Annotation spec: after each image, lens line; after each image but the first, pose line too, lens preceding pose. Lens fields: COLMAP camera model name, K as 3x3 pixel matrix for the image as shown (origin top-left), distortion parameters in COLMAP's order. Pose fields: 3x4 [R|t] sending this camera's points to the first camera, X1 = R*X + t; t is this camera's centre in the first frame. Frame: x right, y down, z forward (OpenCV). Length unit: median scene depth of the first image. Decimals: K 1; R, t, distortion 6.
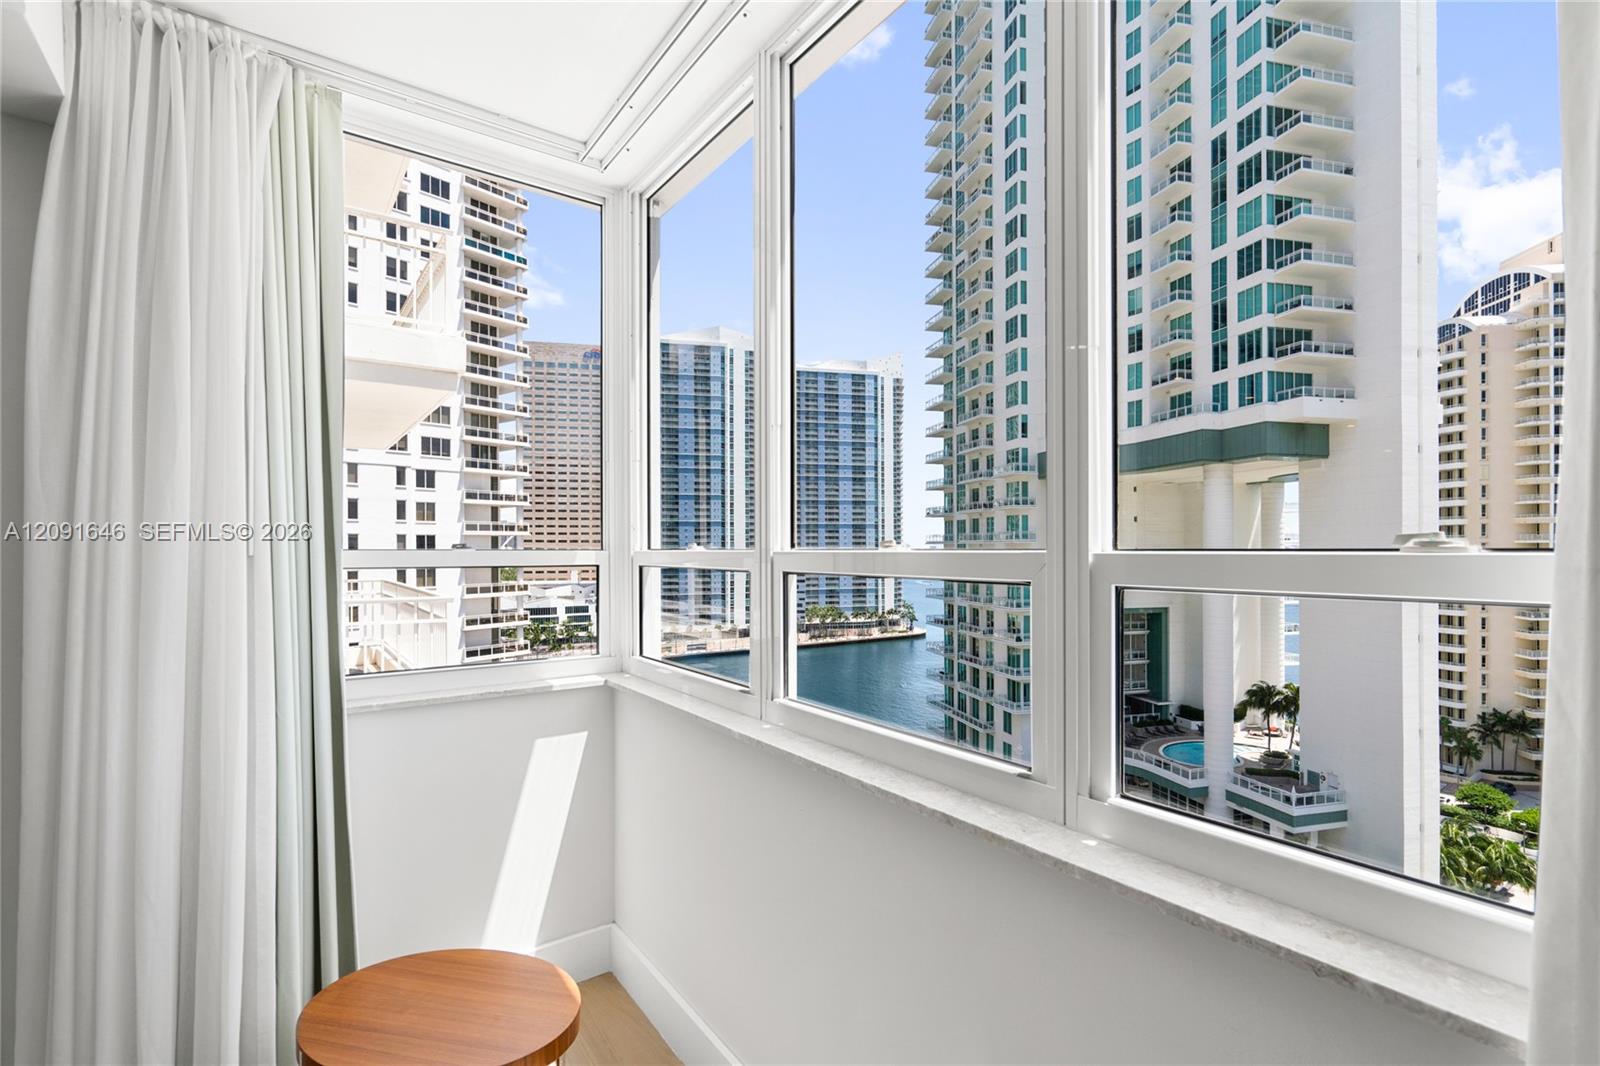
lens RADIAL K [[744.0, 0, 805.8], [0, 744.0, 544.8], [0, 0, 1]] dist [-0.001277, 0.001001]
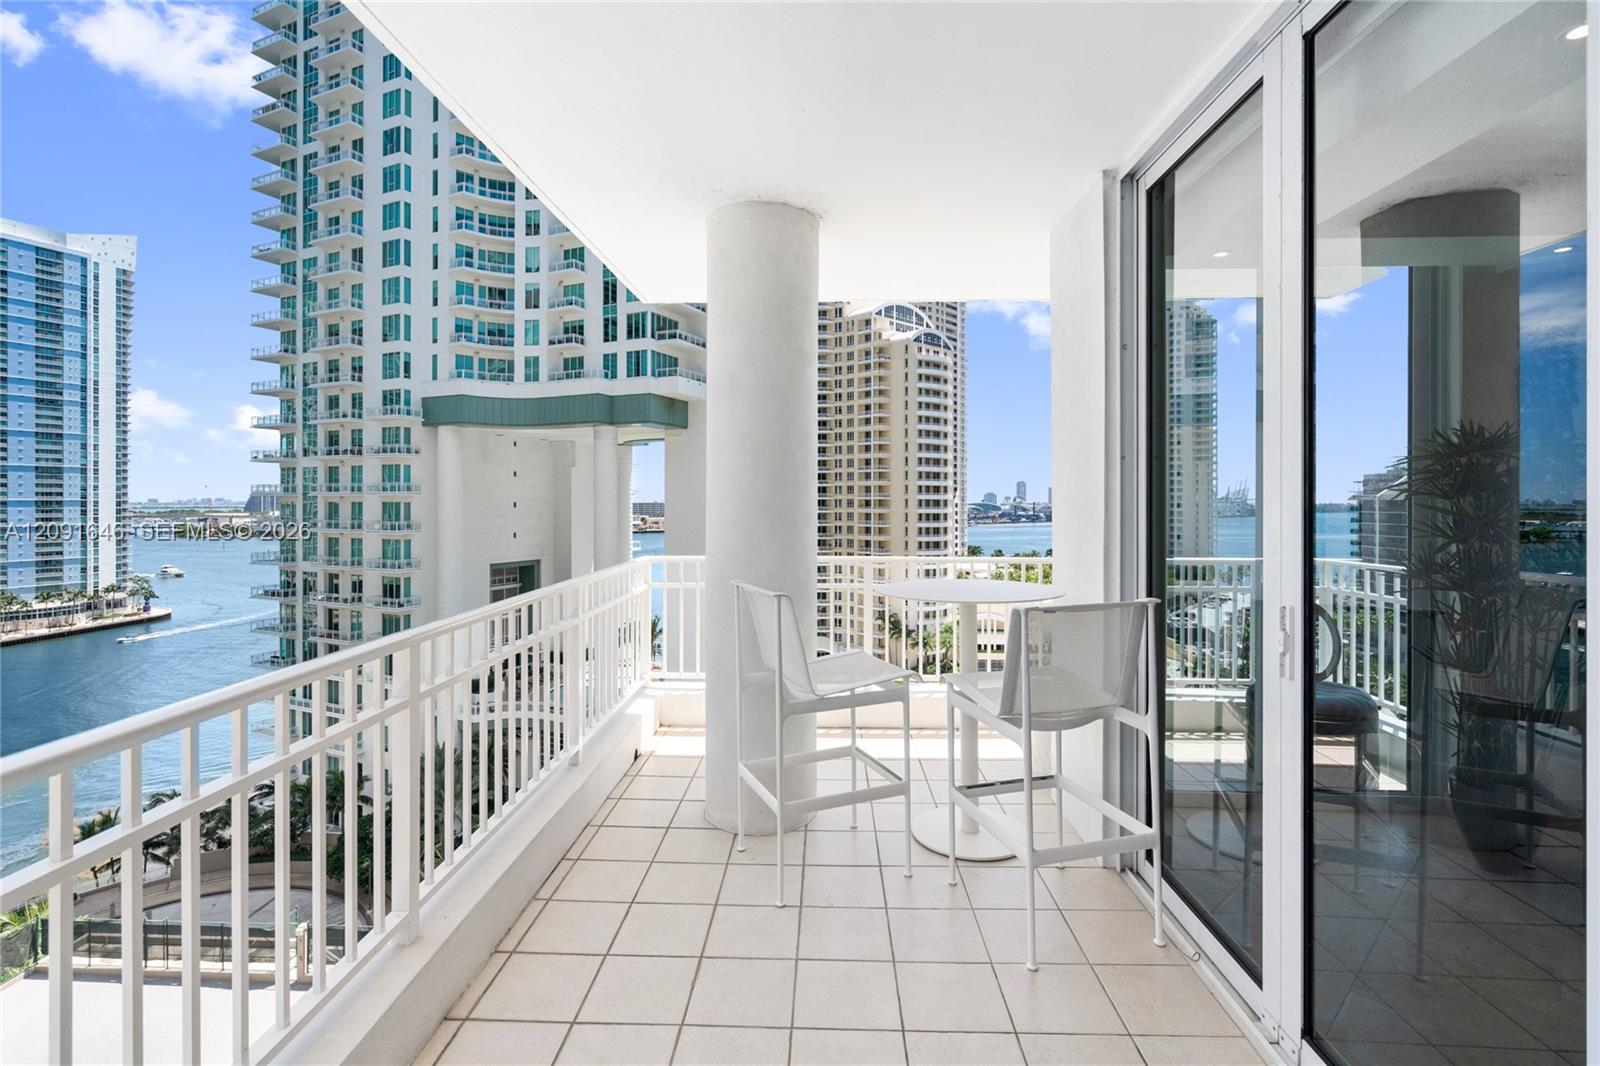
lens RADIAL K [[745.3, 0, 795.8], [0, 745.3, 501.4], [0, 0, 1]] dist [-0.003275, 0.003818]
pose [[0.622693, 0.003994, 0.782456, -0.100562], [-0.006402, 0.999980, -0.000010, 0.000798], [-0.782440, -0.005002, 0.622706, 0.067513]]
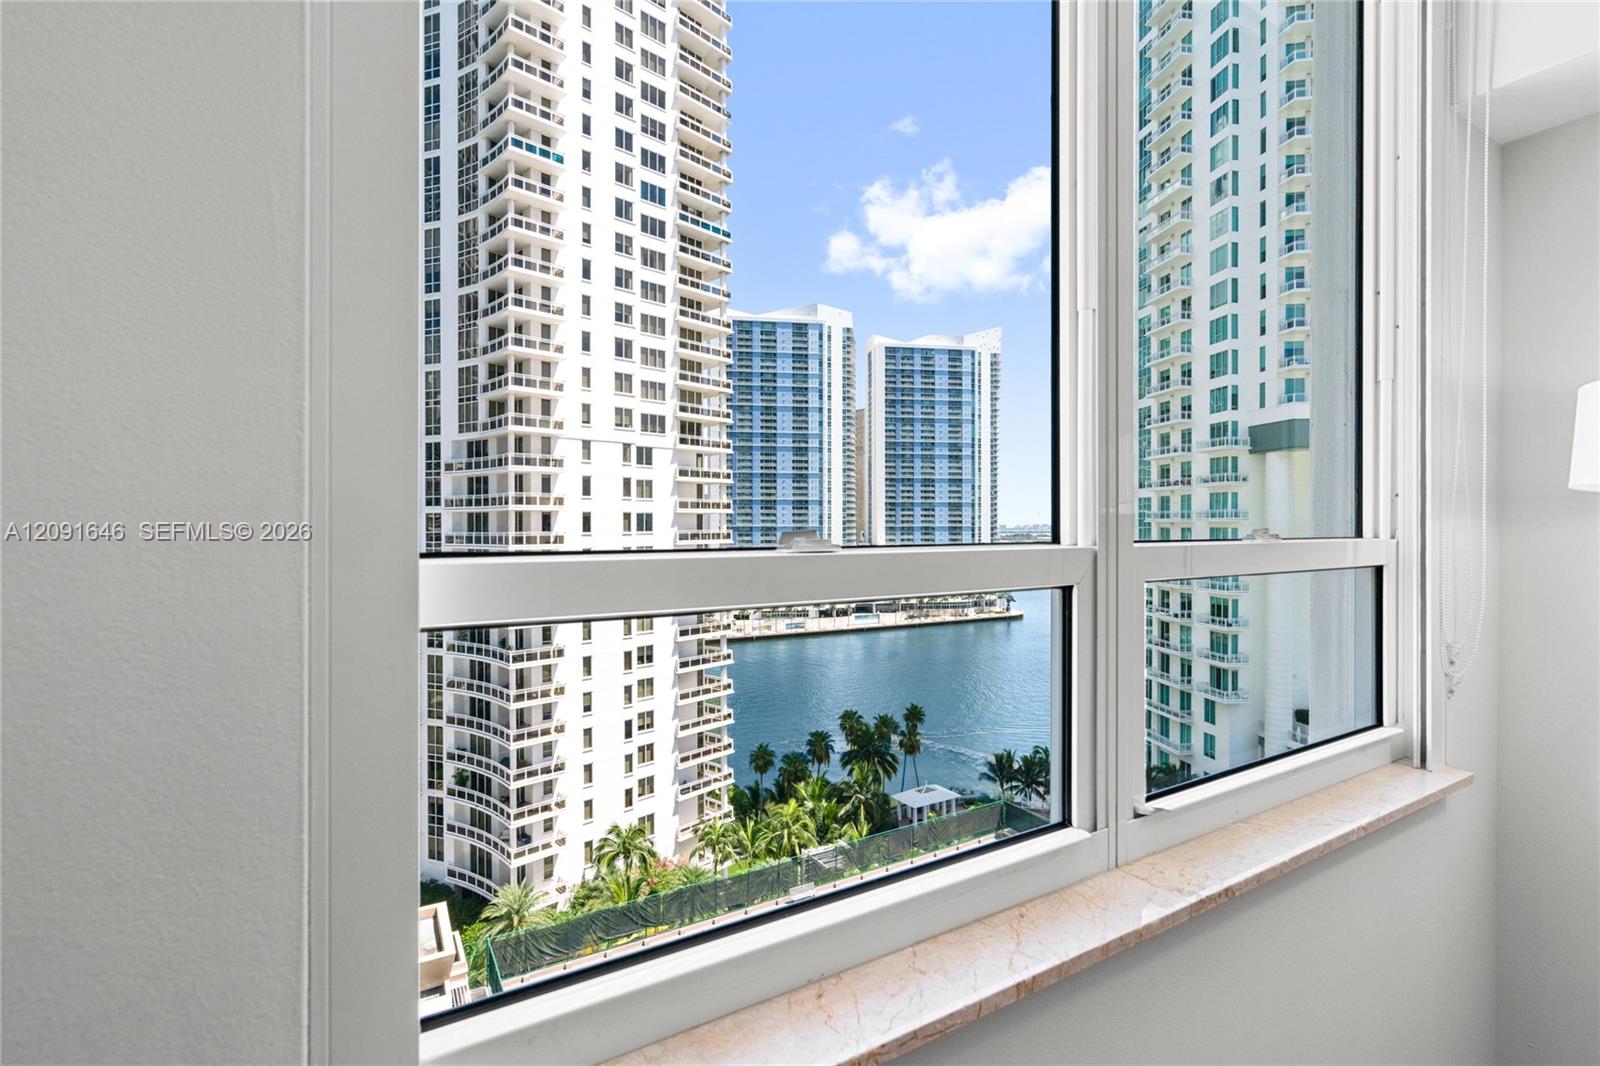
lens RADIAL K [[741.5, 0, 796.7], [0, 741.5, 528.7], [0, 0, 1]] dist [0.000089, 0.001198]
pose [[0.997067, 0.002613, -0.076488, -0.162680], [-0.002060, 0.999971, 0.007309, 0.000402], [0.076505, -0.007130, 0.997044, 0.019586]]
